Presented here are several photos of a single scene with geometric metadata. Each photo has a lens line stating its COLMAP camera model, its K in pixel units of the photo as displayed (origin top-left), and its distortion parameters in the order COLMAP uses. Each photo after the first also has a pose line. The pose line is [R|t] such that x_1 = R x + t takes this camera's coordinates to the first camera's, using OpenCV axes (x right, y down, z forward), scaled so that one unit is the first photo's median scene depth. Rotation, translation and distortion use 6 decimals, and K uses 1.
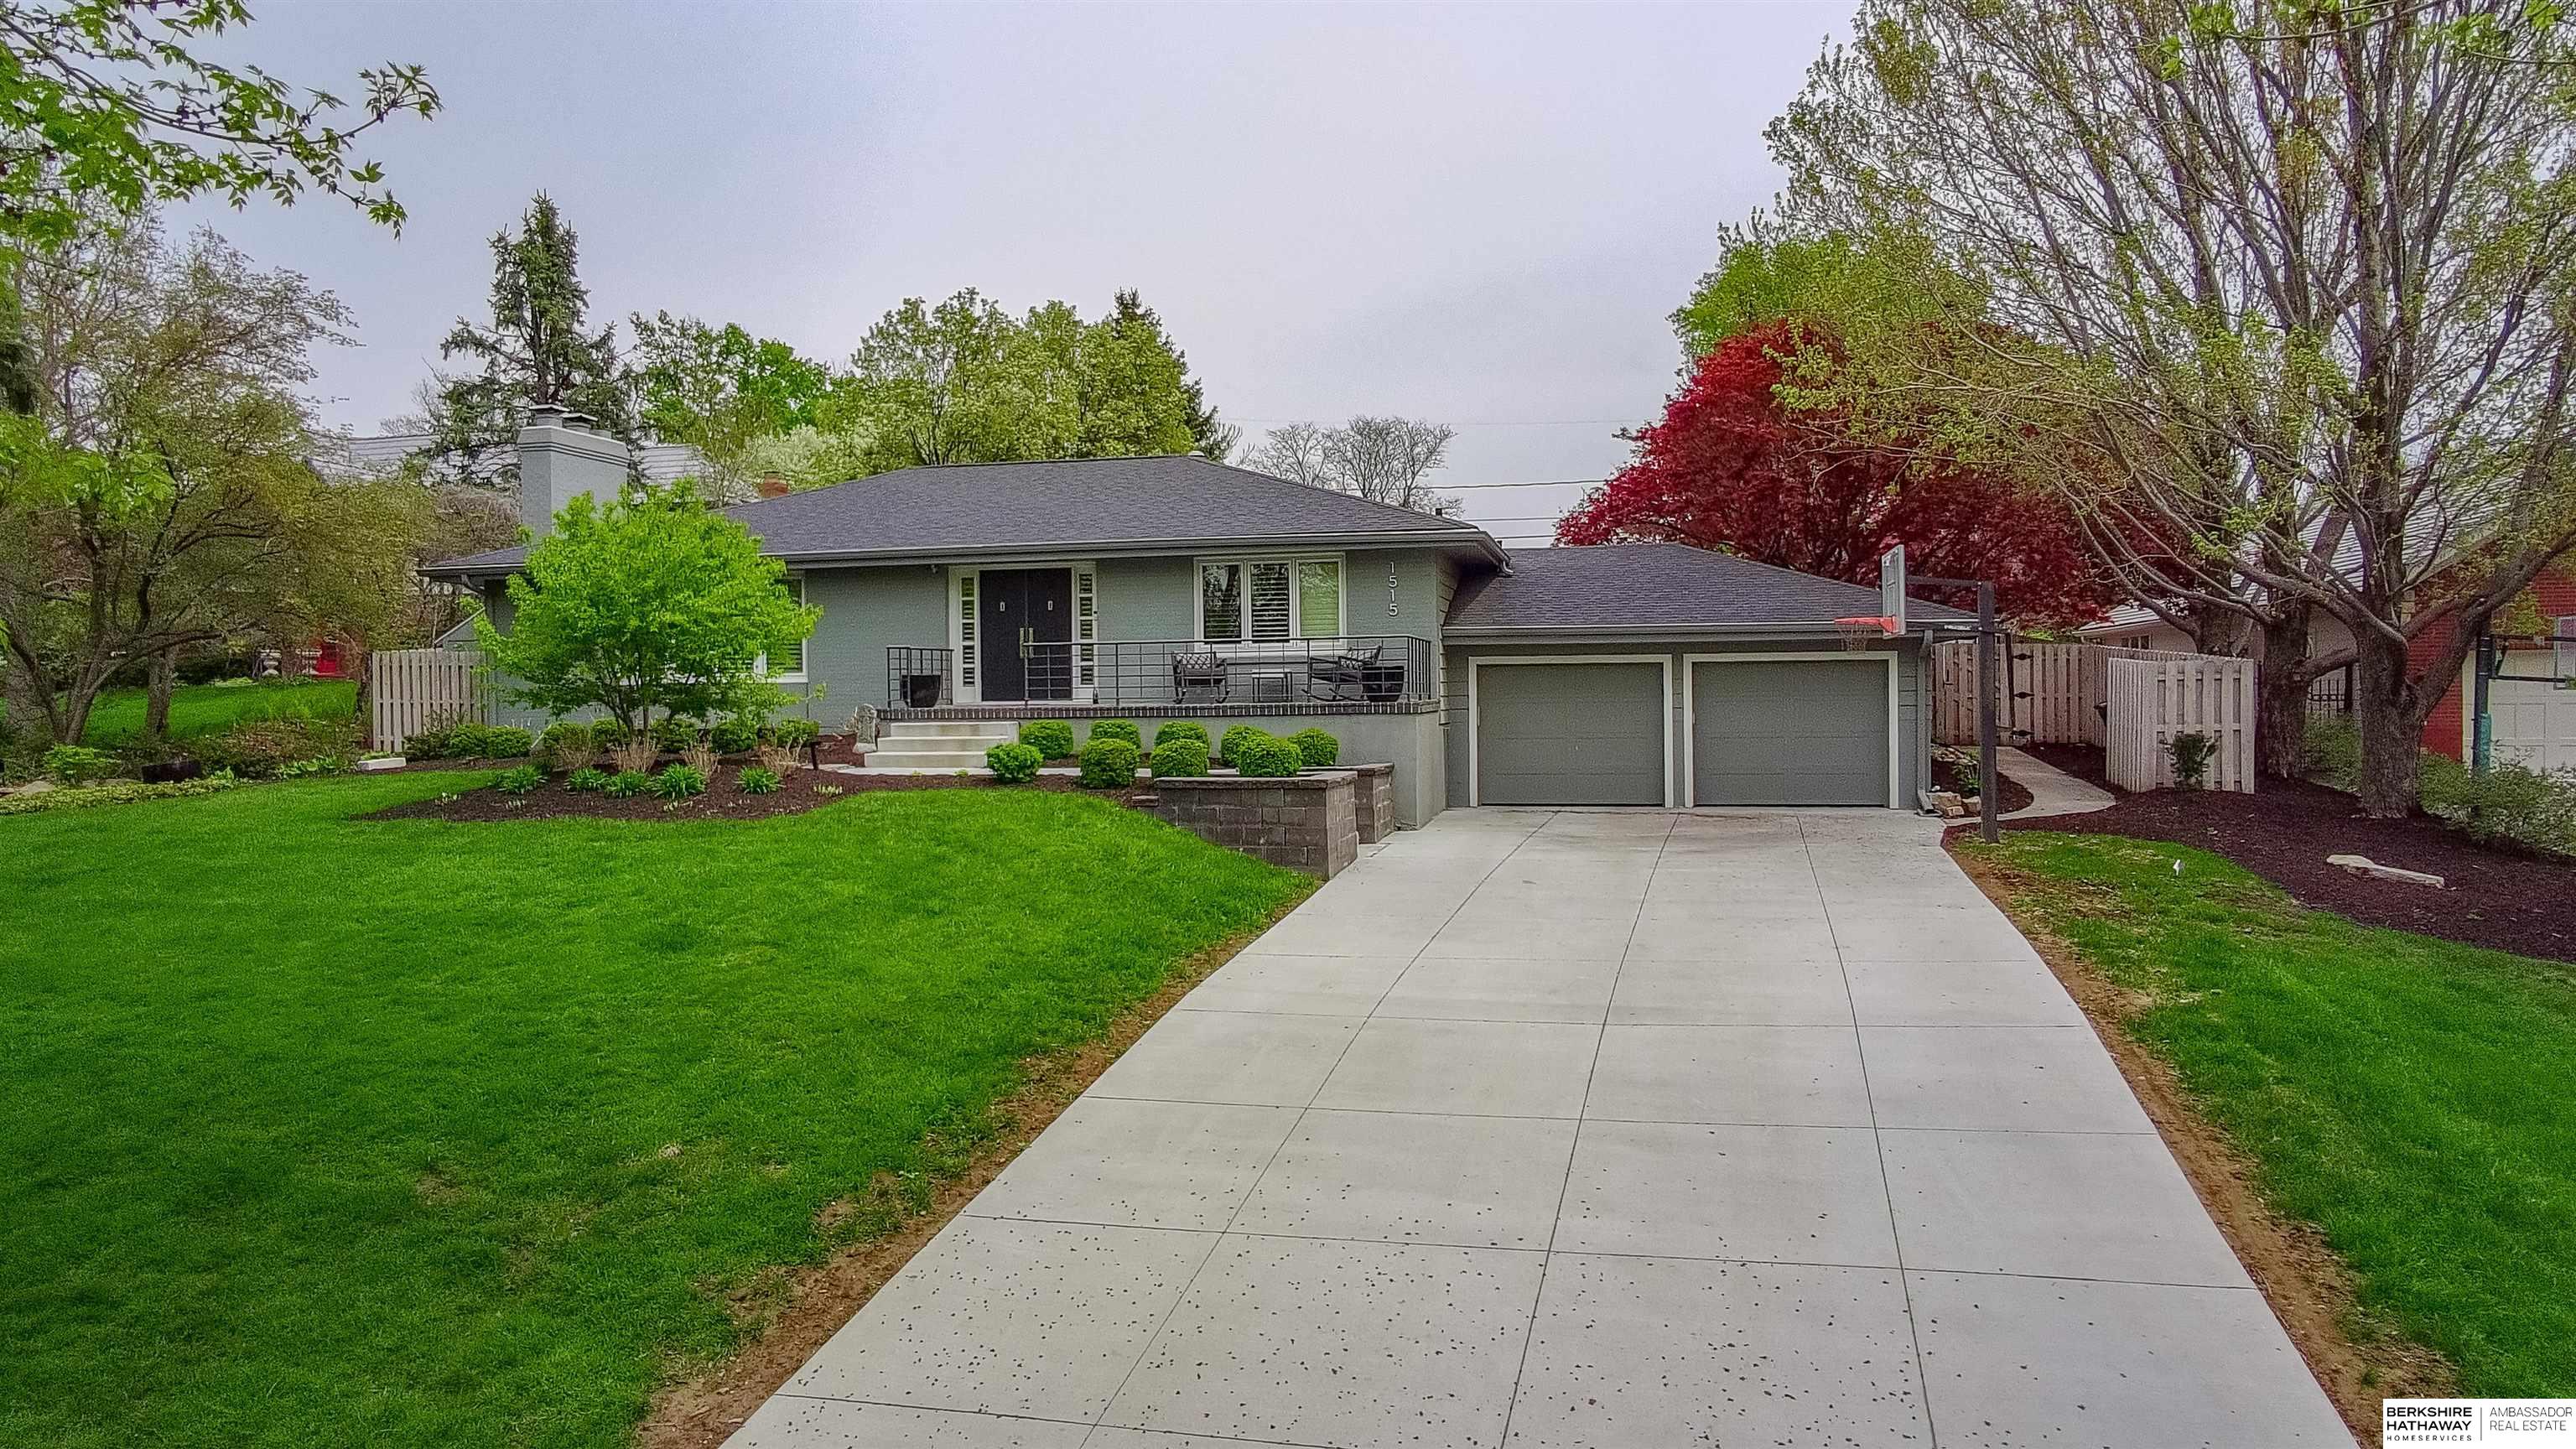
lens RADIAL K [[1590.5, 0, 1274.7], [0, 1590.5, 739.7], [0, 0, 1]] dist [-0.056298, 0.035898]
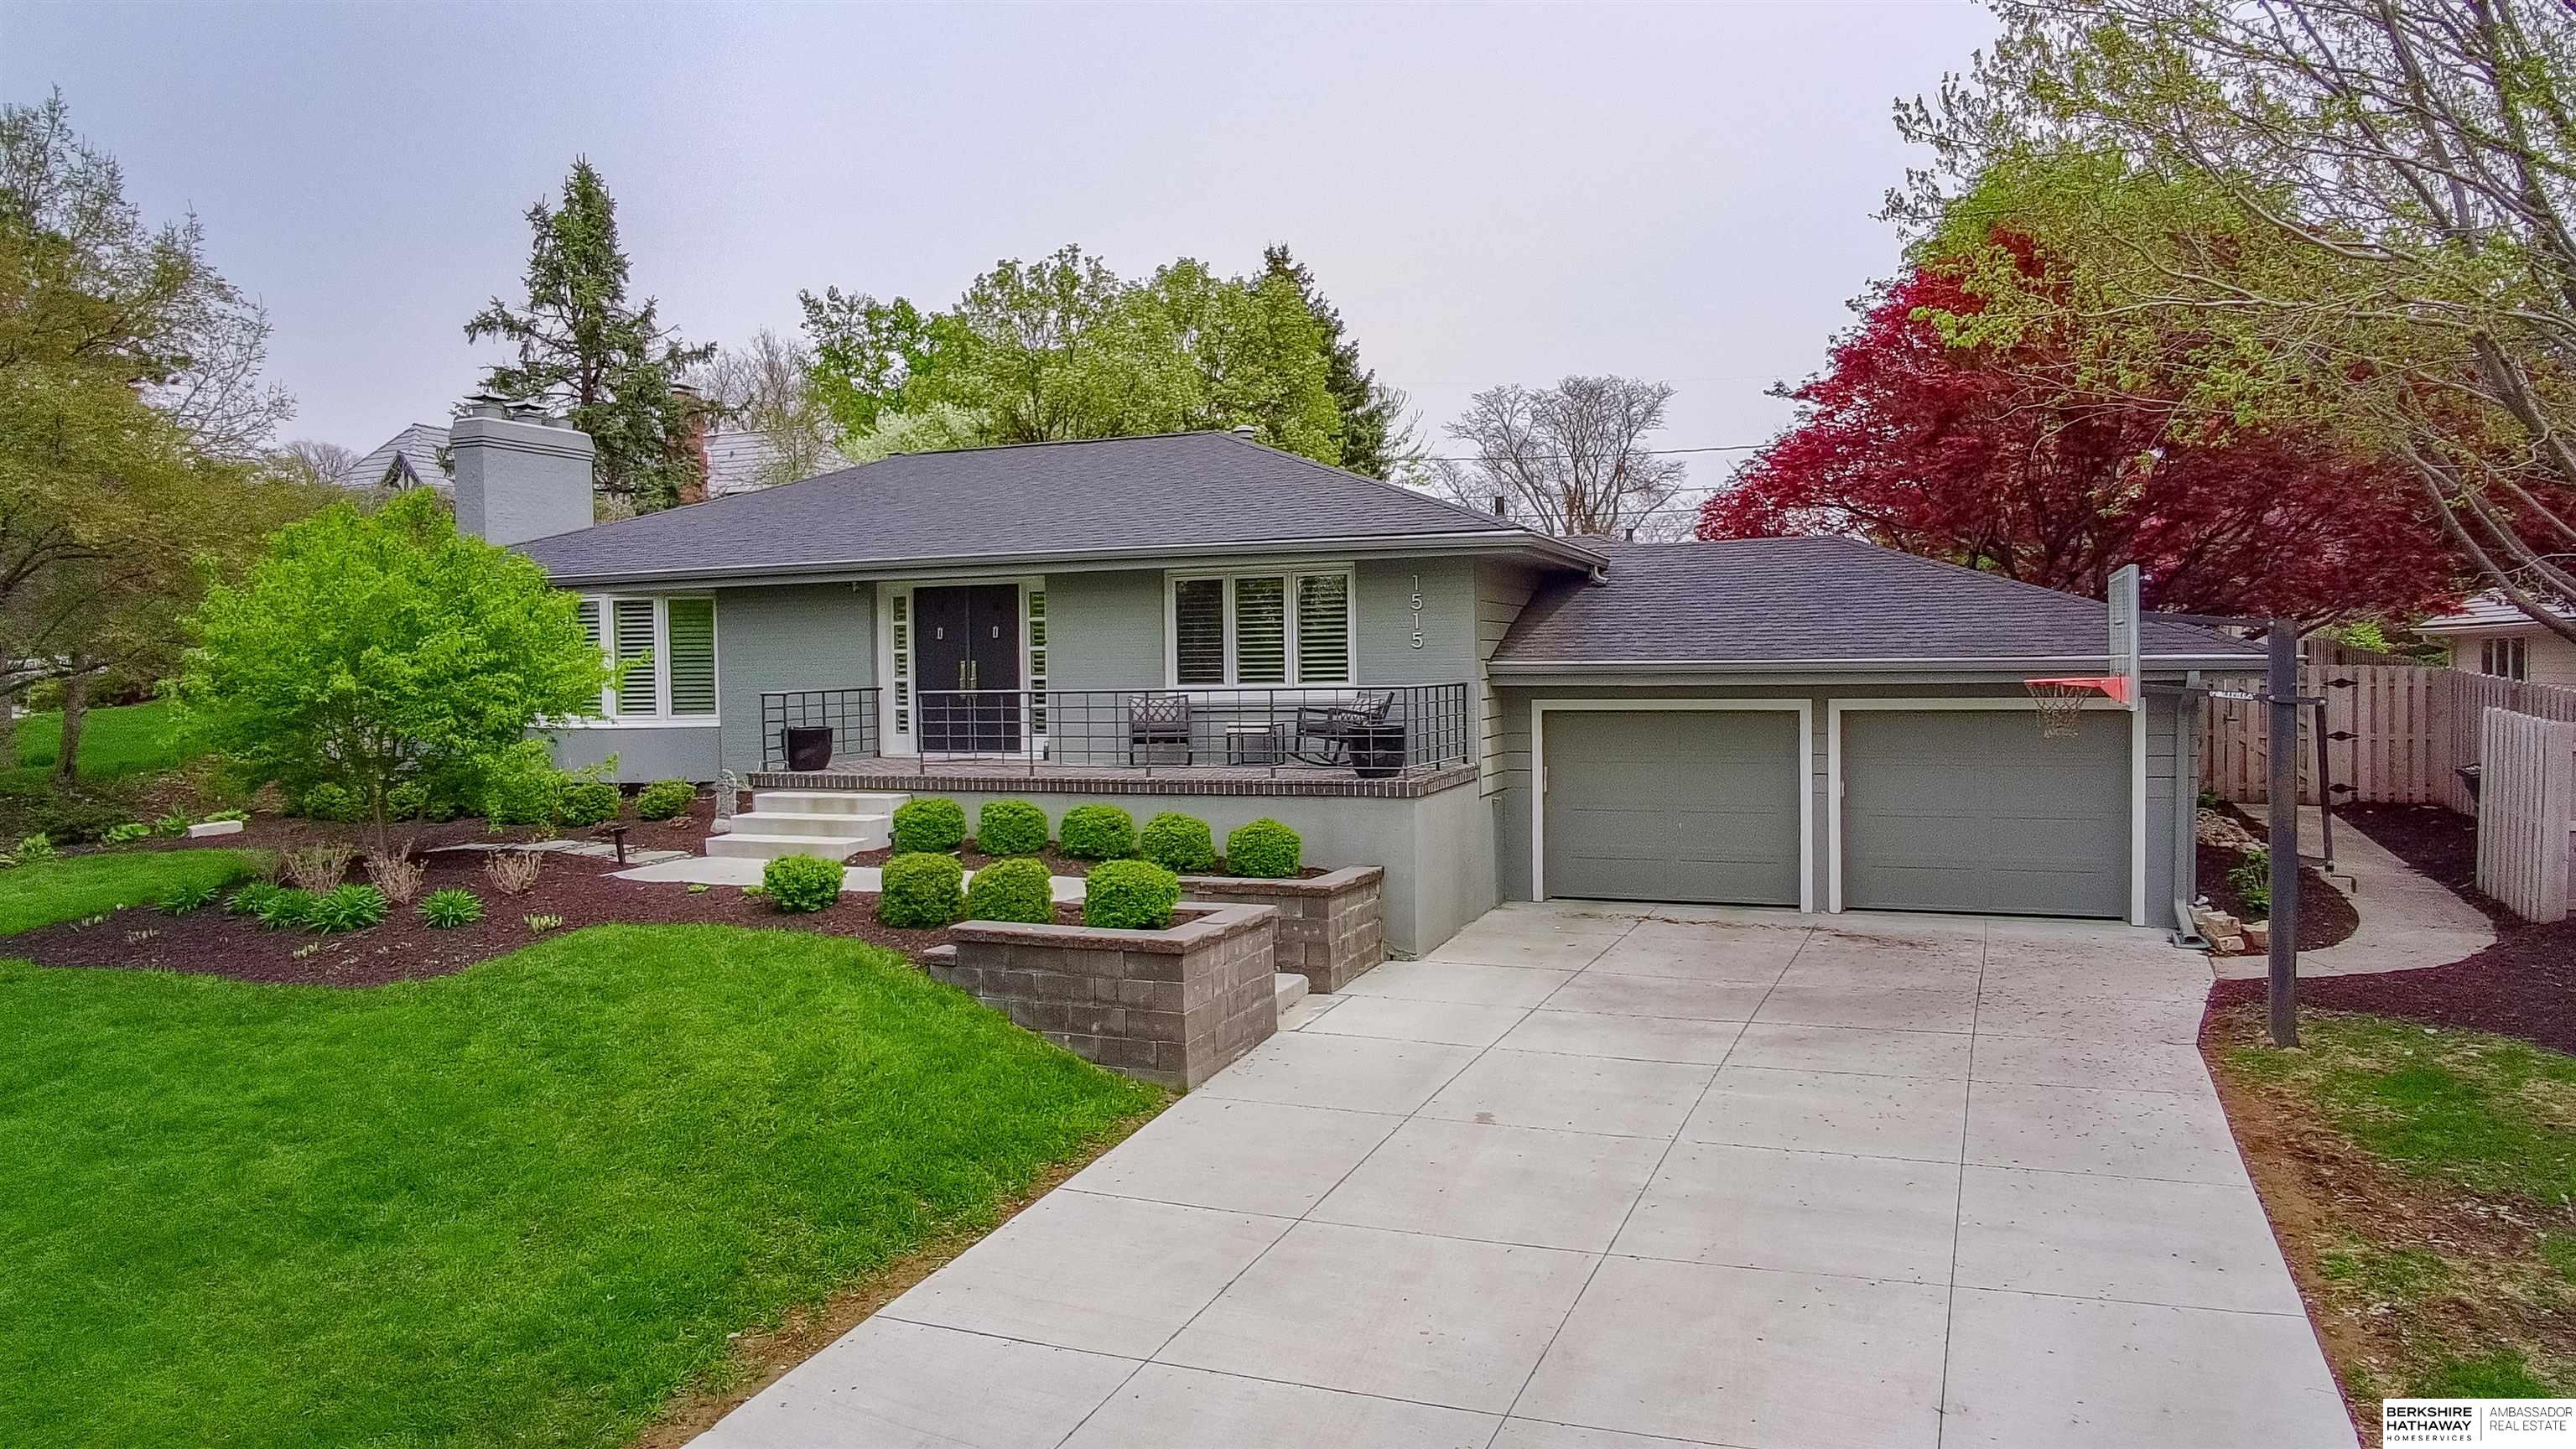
lens RADIAL K [[1590.5, 0, 1278.6], [0, 1590.5, 729.7], [0, 0, 1]] dist [-0.056298, 0.035898]
pose [[0.988537, 0.003008, -0.150950, 0.118863], [-0.000649, 0.999877, 0.015675, -0.050496], [0.150978, -0.015398, 0.988417, 0.254931]]
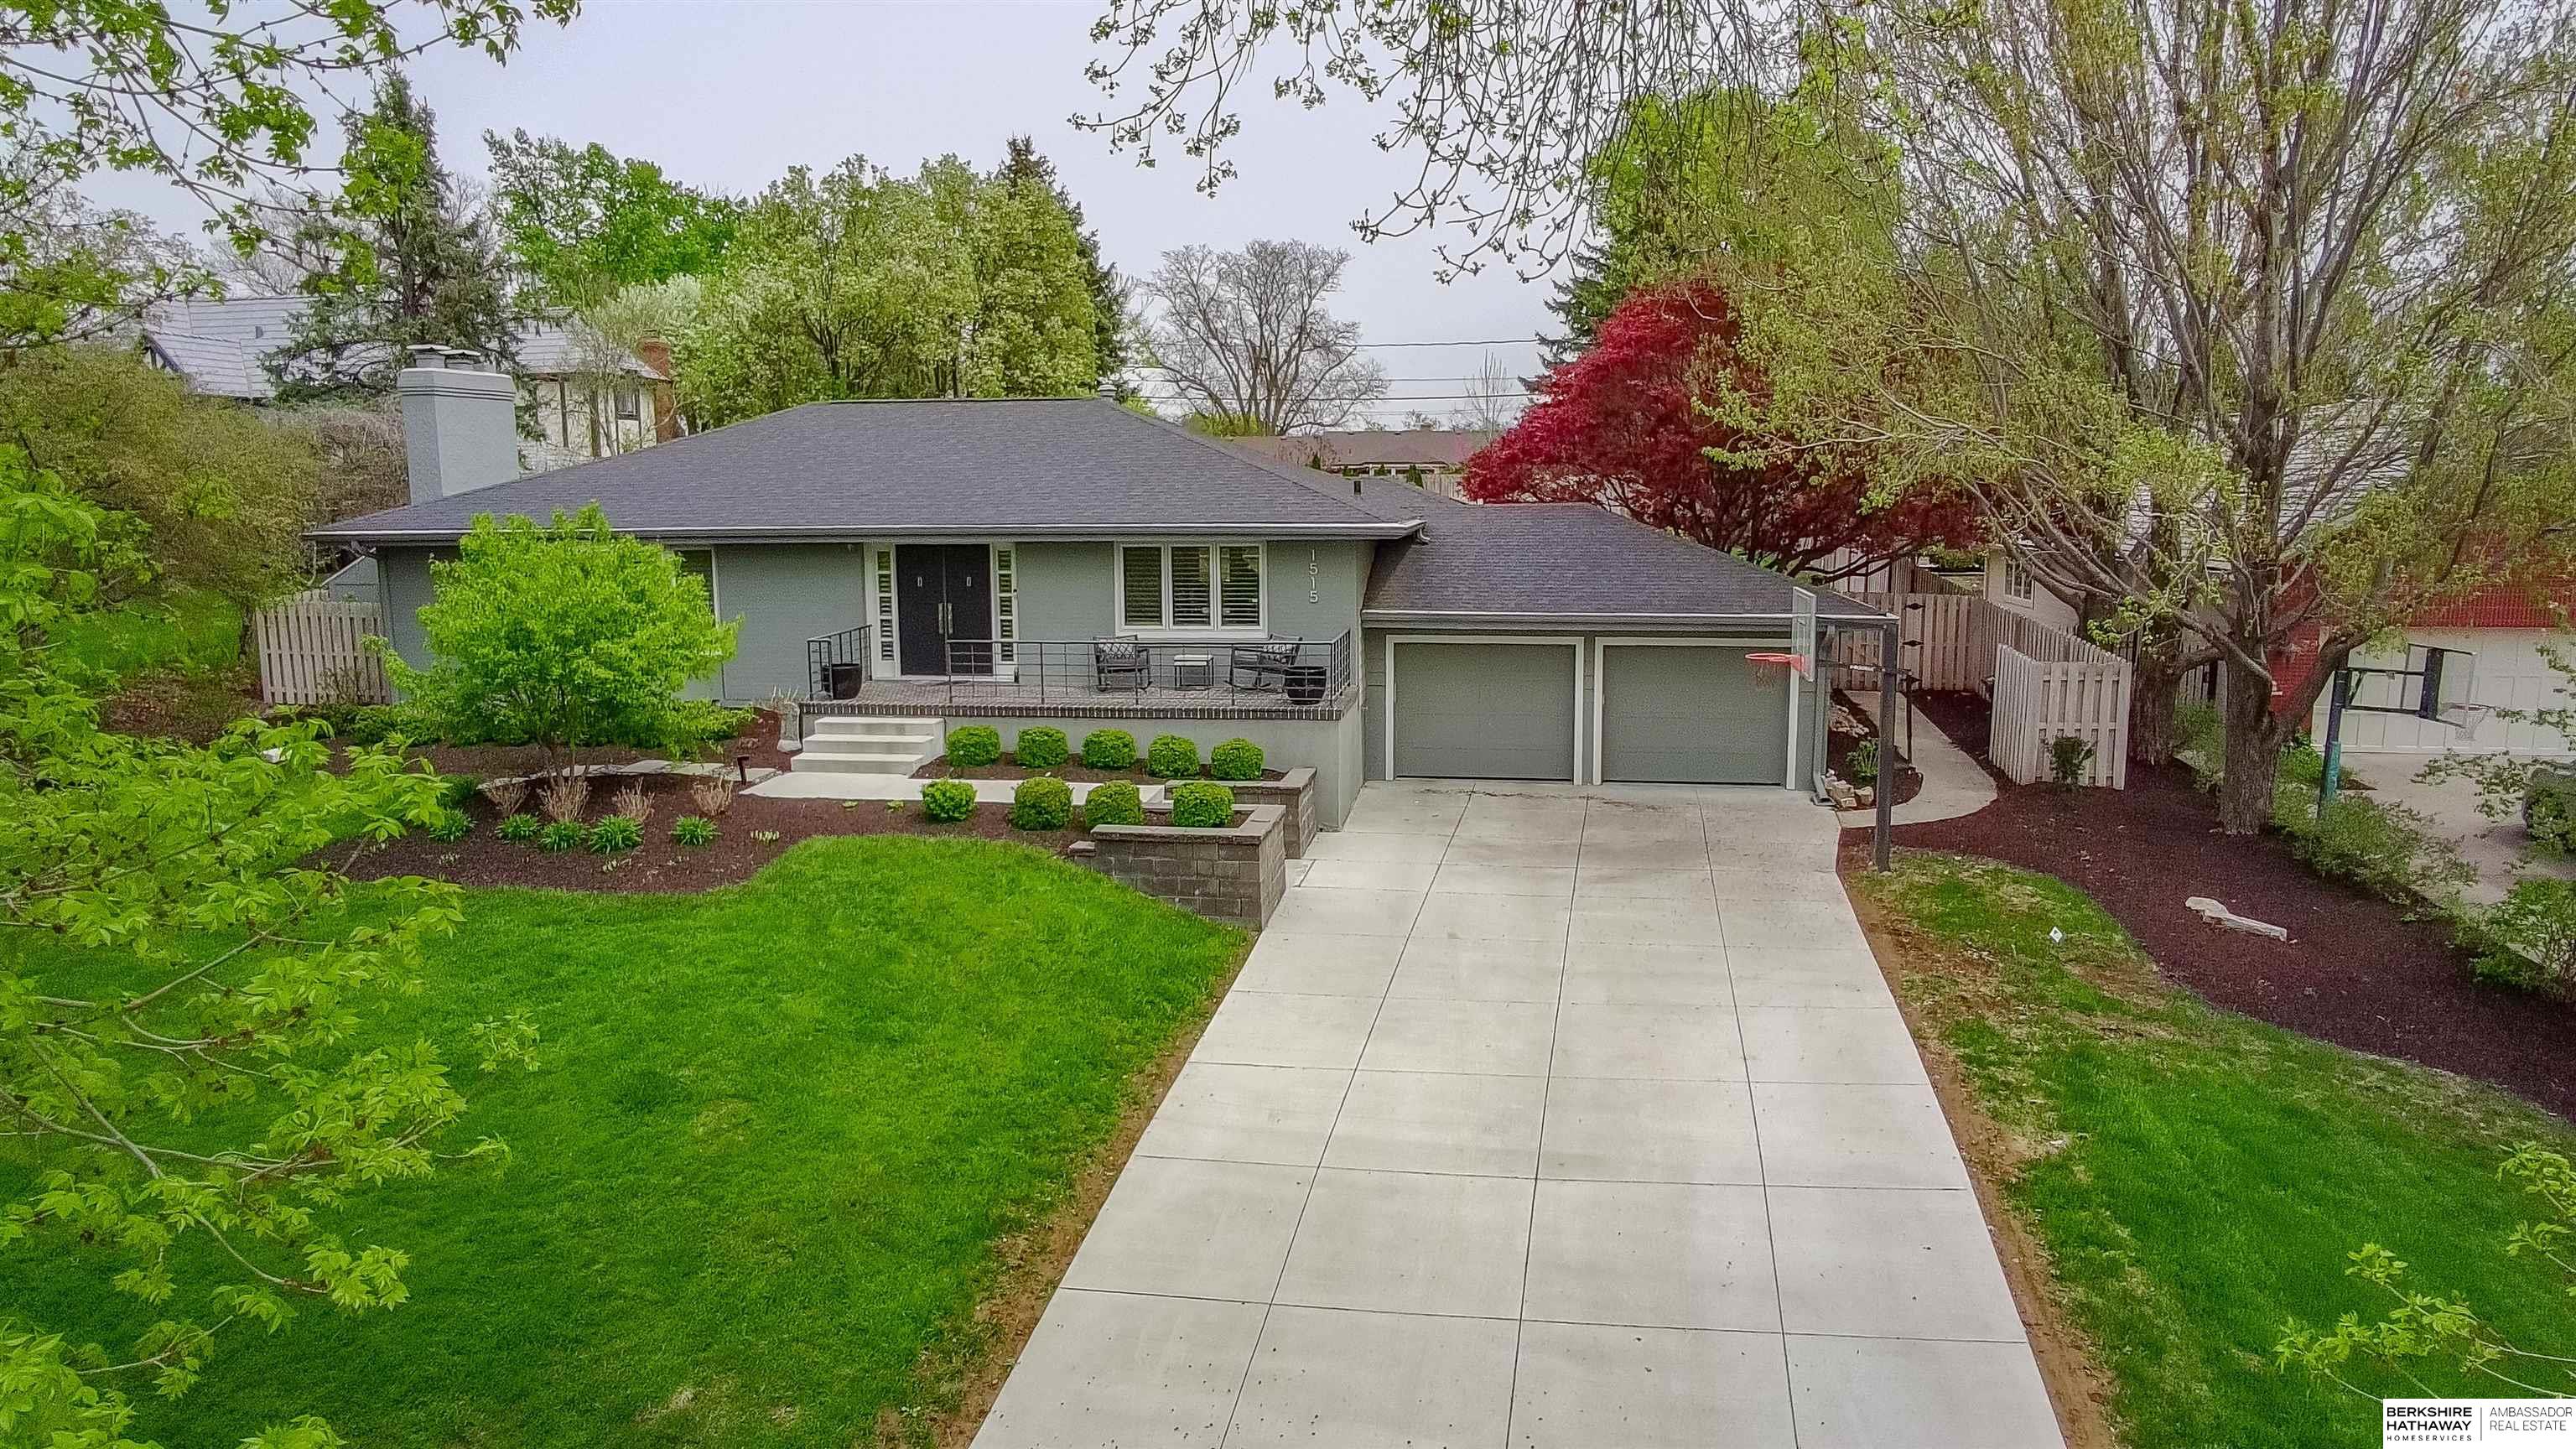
lens RADIAL K [[1590.5, 0, 1276.2], [0, 1590.5, 739.1], [0, 0, 1]] dist [-0.056298, 0.035898]
pose [[0.997532, -0.007620, 0.069802, -0.019977], [-0.001578, 0.991409, 0.130788, -0.120967], [-0.070199, -0.130575, 0.988950, -0.009210]]
